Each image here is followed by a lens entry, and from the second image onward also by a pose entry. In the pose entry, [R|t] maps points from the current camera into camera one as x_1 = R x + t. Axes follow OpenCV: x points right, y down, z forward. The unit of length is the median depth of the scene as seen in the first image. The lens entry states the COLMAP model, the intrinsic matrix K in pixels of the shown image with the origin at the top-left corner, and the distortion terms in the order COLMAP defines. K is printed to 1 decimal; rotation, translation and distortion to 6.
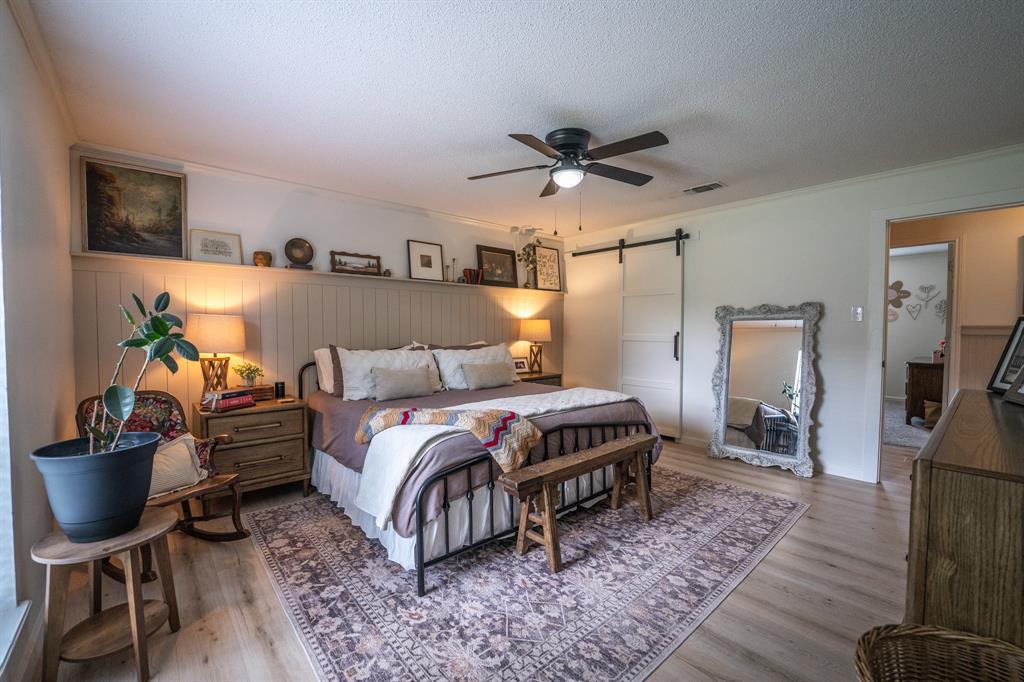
lens RADIAL K [[421.7, 0, 504.1], [0, 421.7, 341.6], [0, 0, 1]] dist [-0.031344, 0.004948]
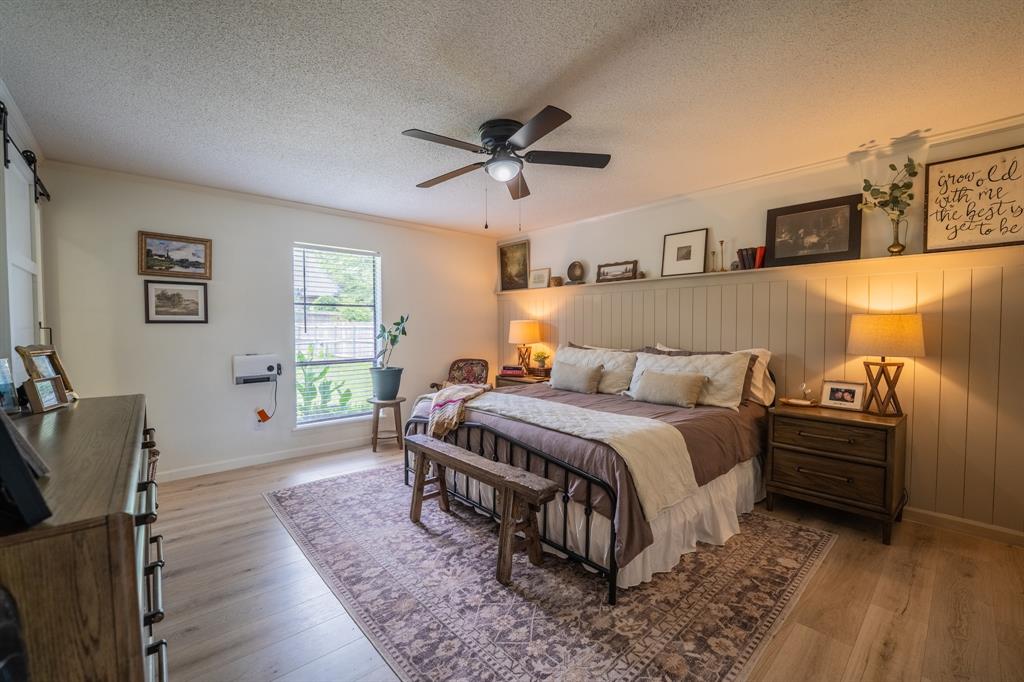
lens RADIAL K [[421.7, 0, 504.1], [0, 421.7, 341.6], [0, 0, 1]] dist [-0.031344, 0.004948]
pose [[0.010931, 0.032003, -0.999428, 0.850366], [-0.033326, 0.998944, 0.031623, -0.026942], [0.999385, 0.032962, 0.011986, 0.763753]]
